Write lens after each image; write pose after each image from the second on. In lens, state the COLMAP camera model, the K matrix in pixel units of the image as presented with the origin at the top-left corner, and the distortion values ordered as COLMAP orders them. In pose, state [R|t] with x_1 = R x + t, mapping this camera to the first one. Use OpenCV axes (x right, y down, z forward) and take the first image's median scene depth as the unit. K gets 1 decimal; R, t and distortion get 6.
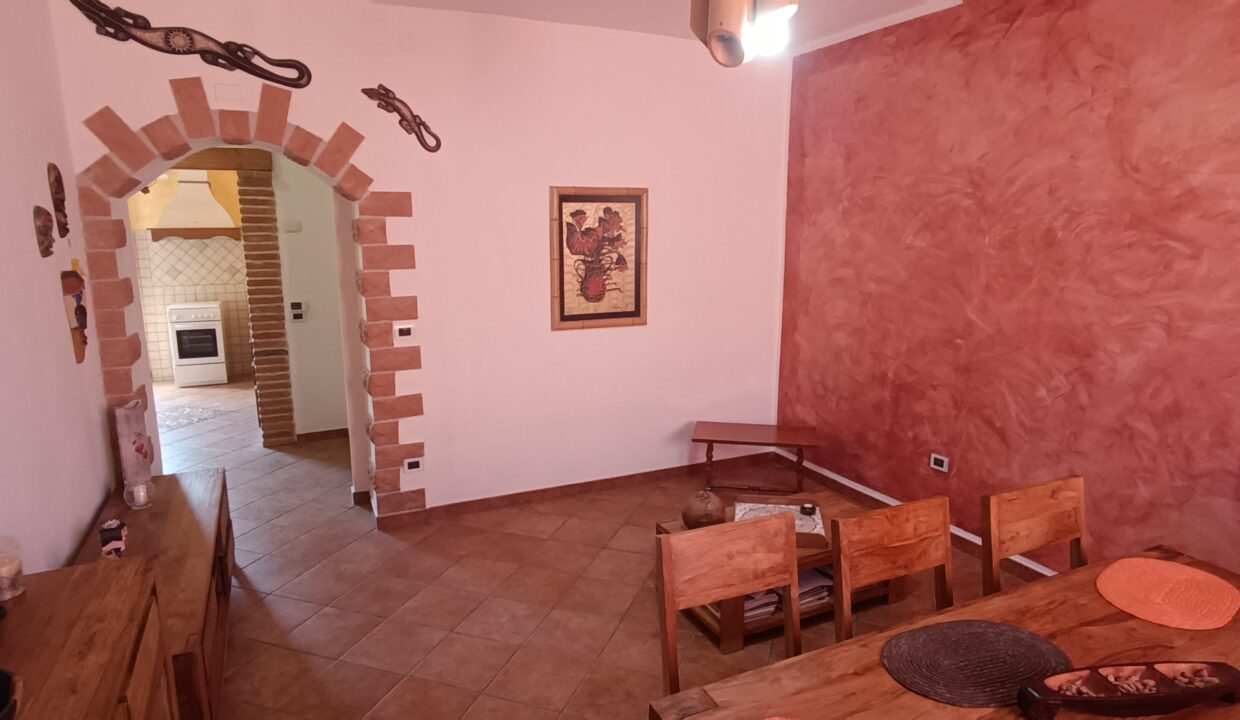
lens RADIAL K [[747.9, 0, 620.0], [0, 747.9, 356.6], [0, 0, 1]] dist [0.000248, 0.000076]
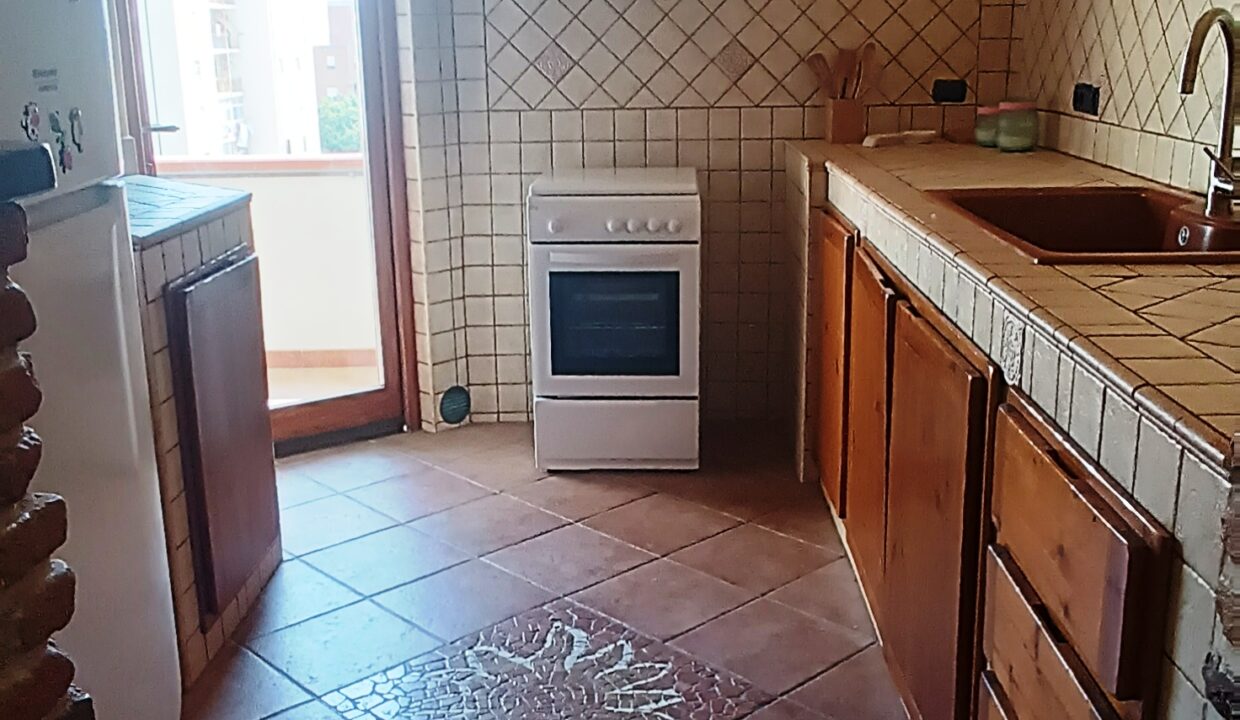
lens RADIAL K [[1270.9, 0, 621.0], [0, 1270.9, 360.5], [0, 0, 1]] dist [0.001581, 0.000000]
pose [[0.892886, 0.100999, -0.438809, -0.347459], [-0.068941, 0.993694, 0.088433, -0.043658], [0.444973, -0.048708, 0.894218, 0.568277]]
